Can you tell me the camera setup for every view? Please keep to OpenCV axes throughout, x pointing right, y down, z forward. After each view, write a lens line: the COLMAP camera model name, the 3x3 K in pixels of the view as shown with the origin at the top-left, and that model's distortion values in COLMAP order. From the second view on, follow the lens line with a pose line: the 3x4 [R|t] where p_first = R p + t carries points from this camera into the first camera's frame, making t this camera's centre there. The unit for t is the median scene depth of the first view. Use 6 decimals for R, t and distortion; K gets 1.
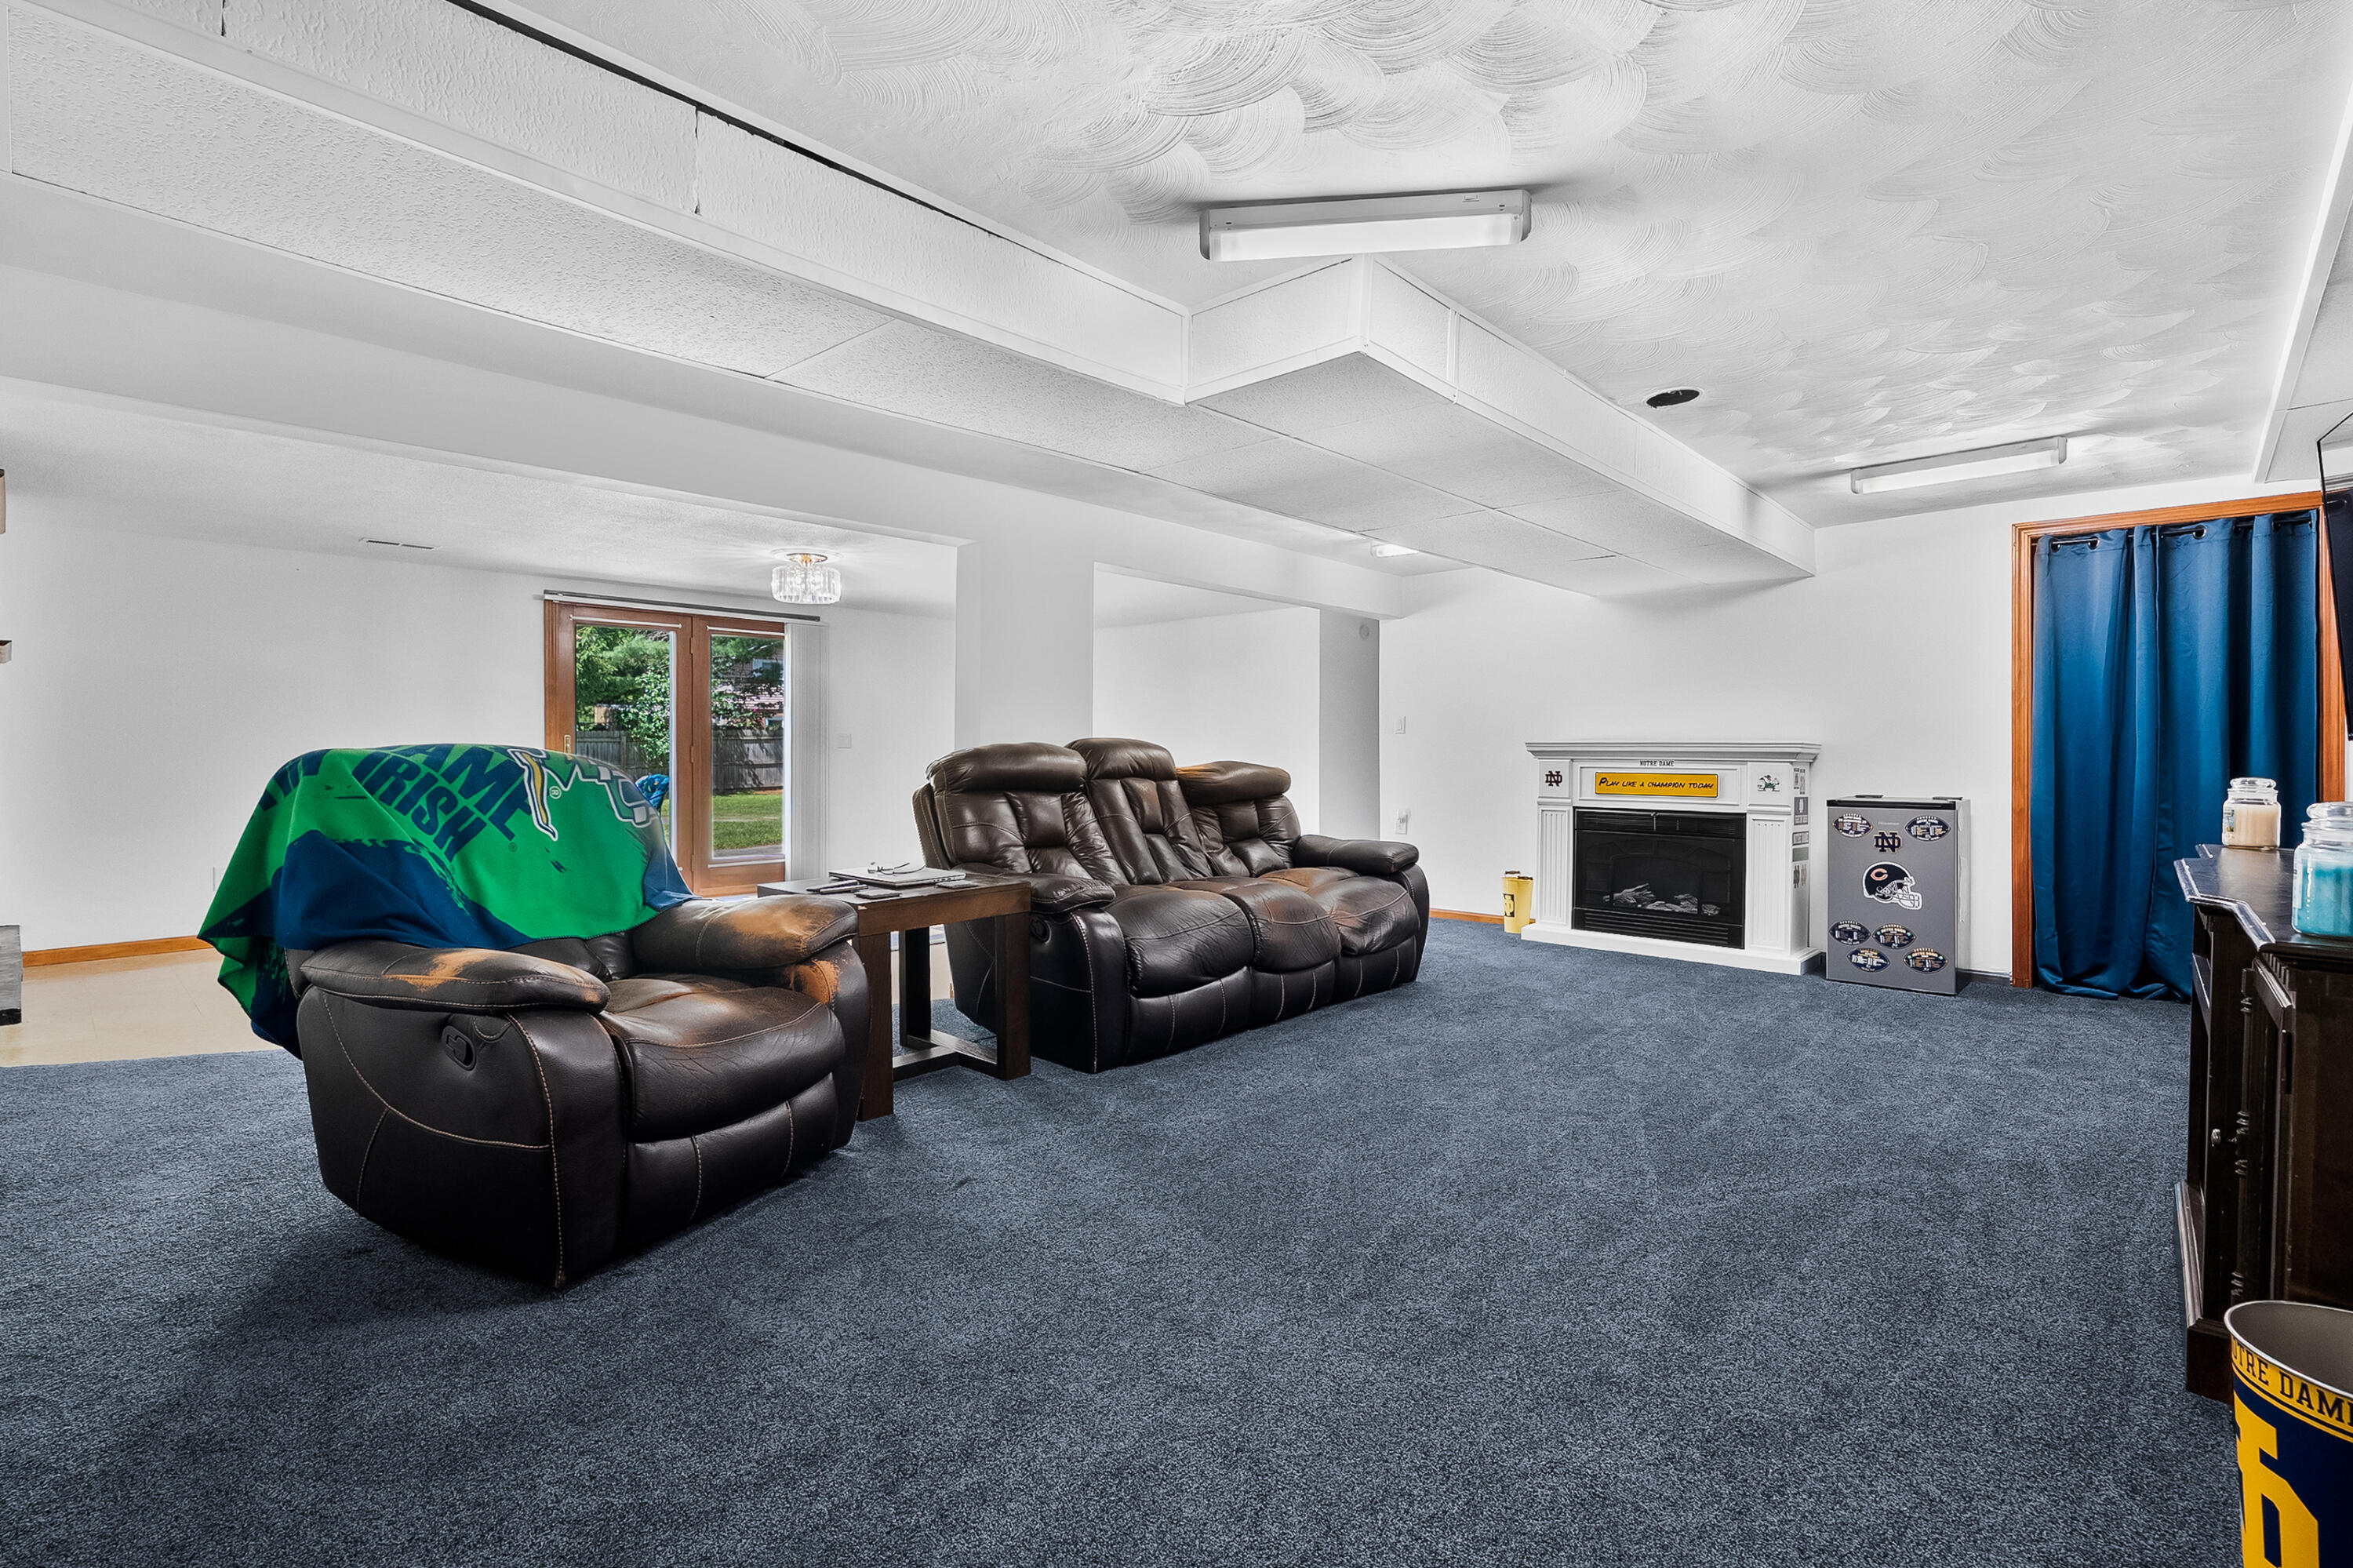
lens RADIAL K [[1083.7, 0, 1173.5], [0, 1083.7, 774.9], [0, 0, 1]] dist [-0.011741, 0.005087]
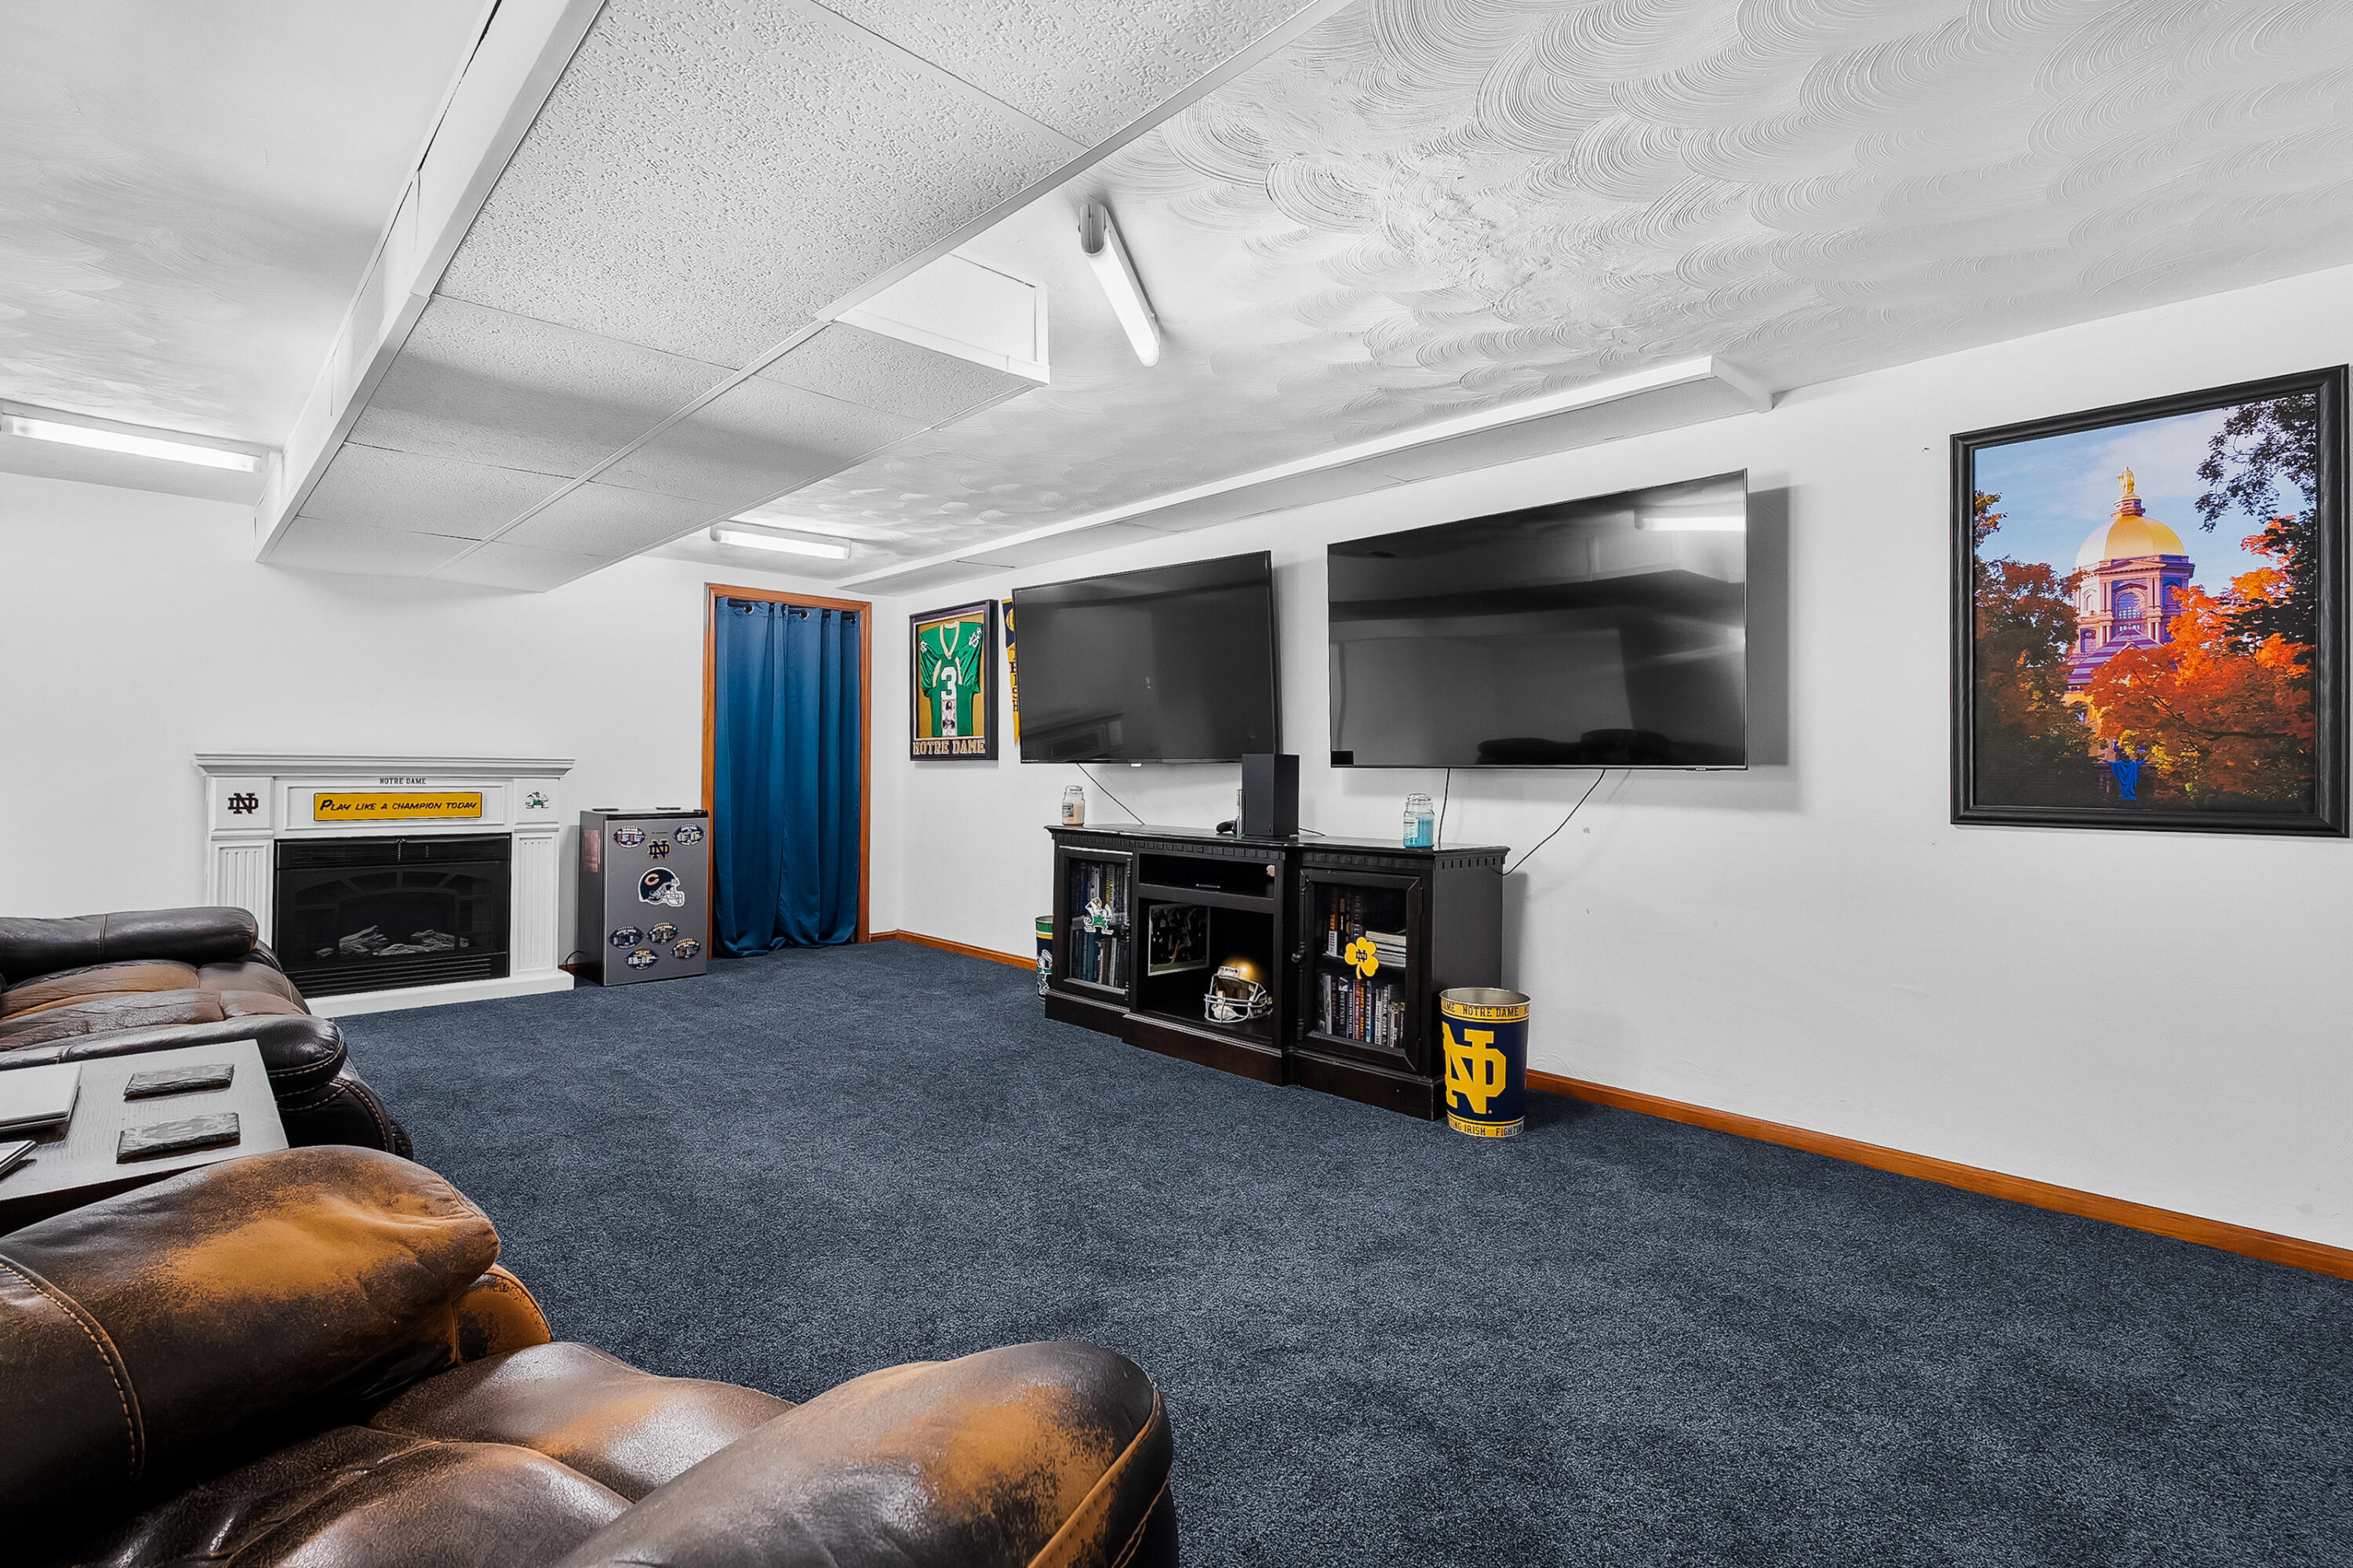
lens RADIAL K [[1083.7, 0, 1173.5], [0, 1083.7, 774.9], [0, 0, 1]] dist [-0.011741, 0.005087]
pose [[0.067543, -0.005845, 0.997699, -0.388643], [0.016098, 0.999859, 0.004767, -0.010619], [-0.997587, 0.015739, 0.067627, 0.370392]]
